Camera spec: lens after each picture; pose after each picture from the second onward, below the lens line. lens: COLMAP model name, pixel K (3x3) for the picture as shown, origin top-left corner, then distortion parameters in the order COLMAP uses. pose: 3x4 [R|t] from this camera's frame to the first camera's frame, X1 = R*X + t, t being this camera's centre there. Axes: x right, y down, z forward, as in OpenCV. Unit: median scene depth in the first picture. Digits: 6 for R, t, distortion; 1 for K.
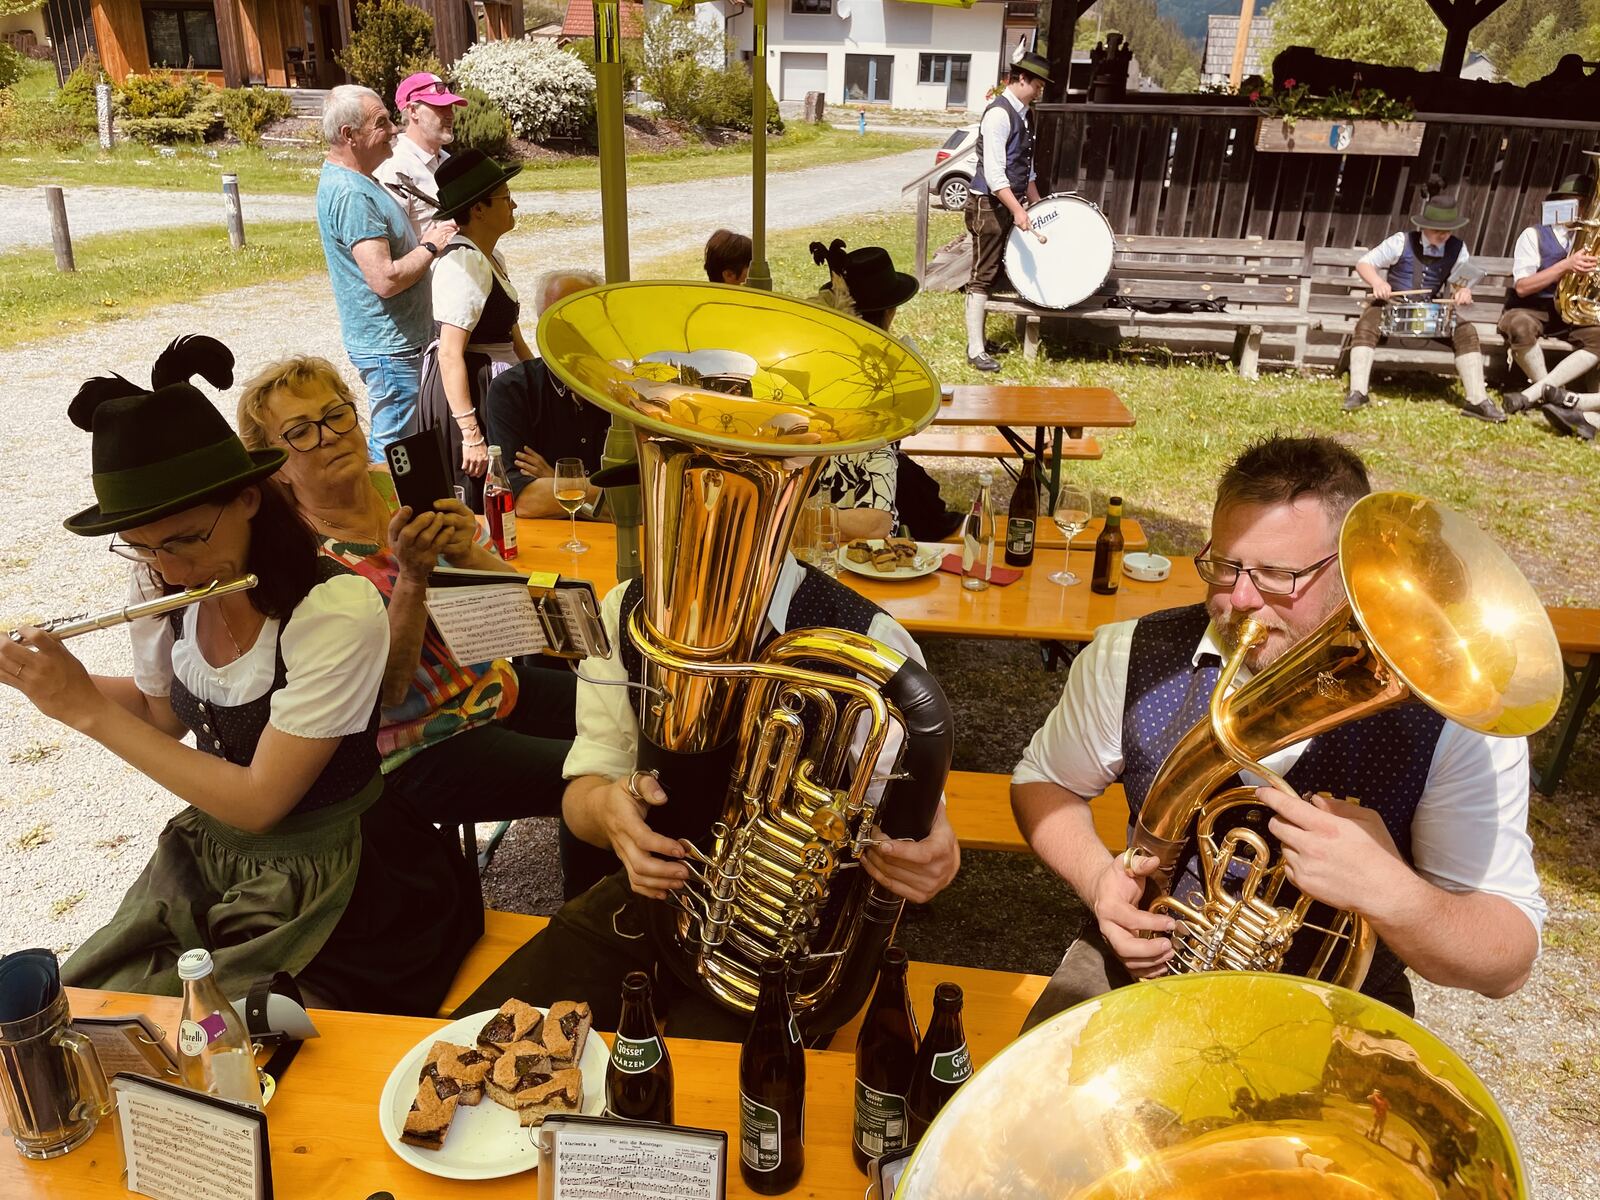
lens RADIAL K [[1206.0, 0, 808.1], [0, 1206.0, 605.1], [0, 0, 1]] dist [0.074257, -0.101065]
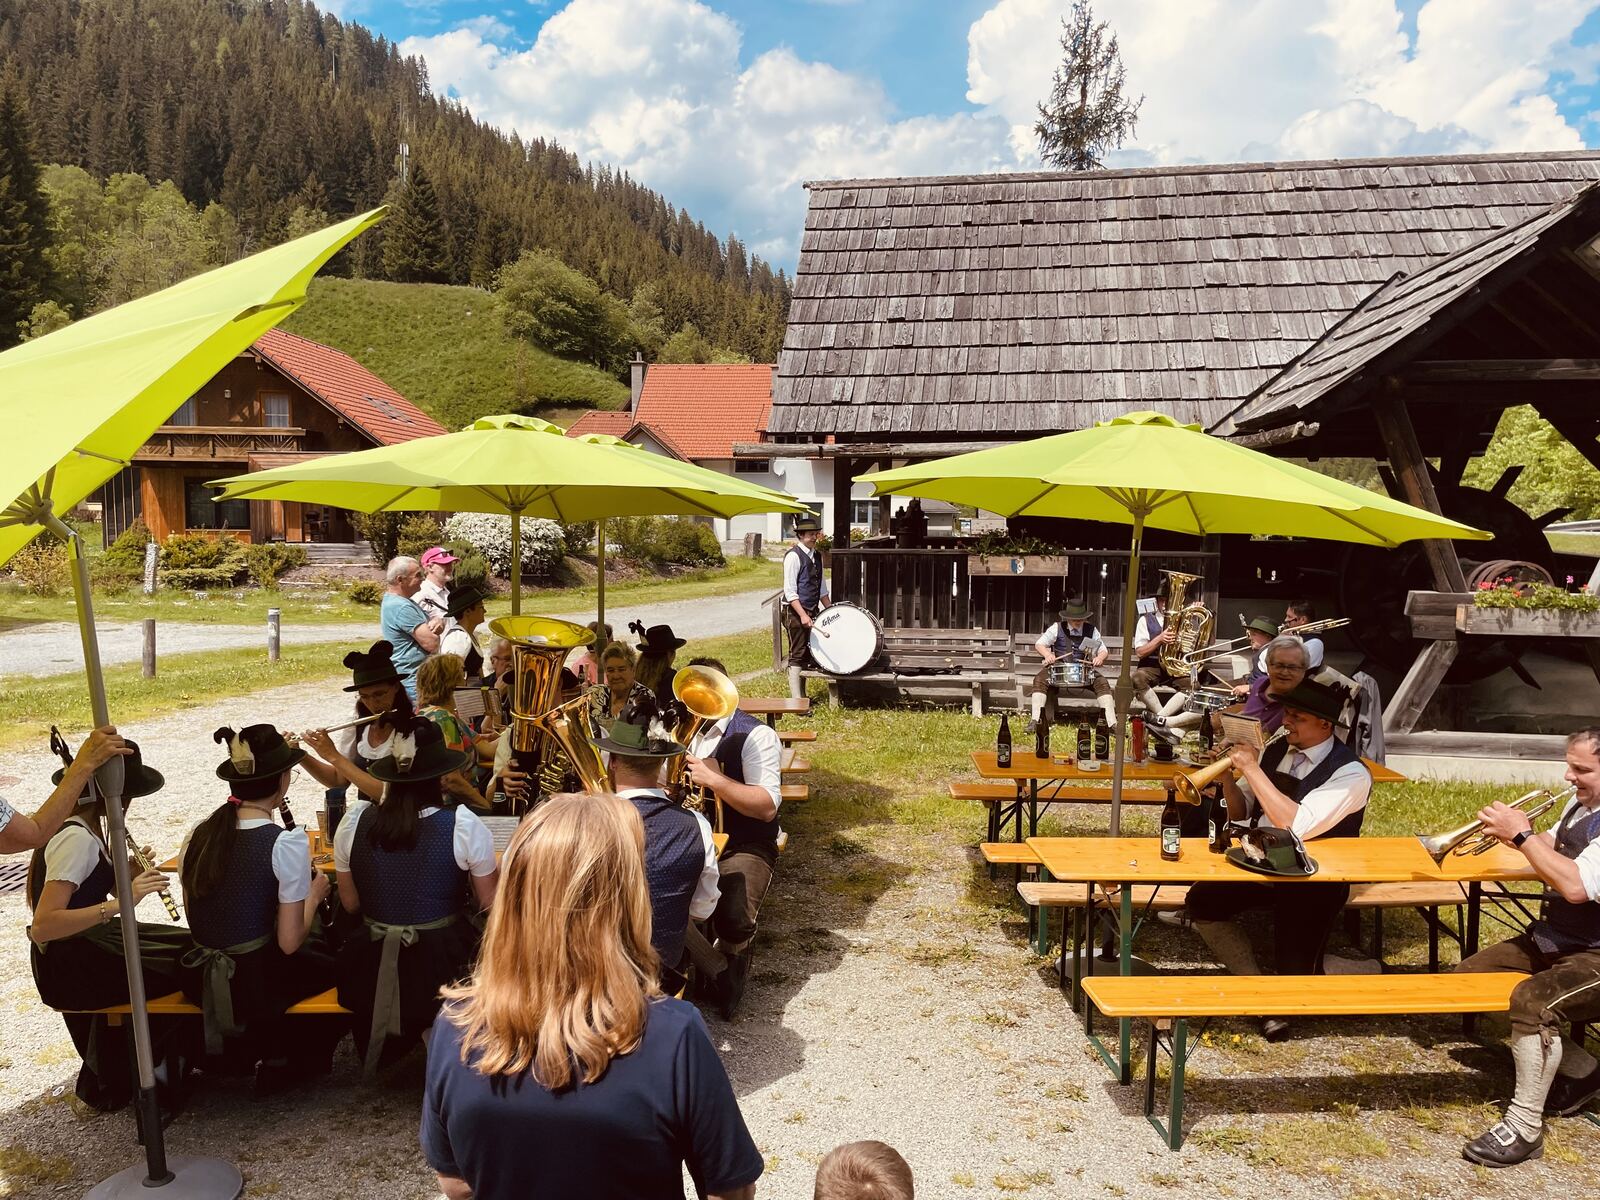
lens RADIAL K [[1206.0, 0, 797.5], [0, 1206.0, 589.8], [0, 0, 1]] dist [0.074257, -0.101065]
pose [[0.999422, -0.023889, 0.024189, 0.042413], [0.030712, 0.939540, -0.341061, 0.063197], [-0.014579, 0.341606, 0.939730, -0.168357]]
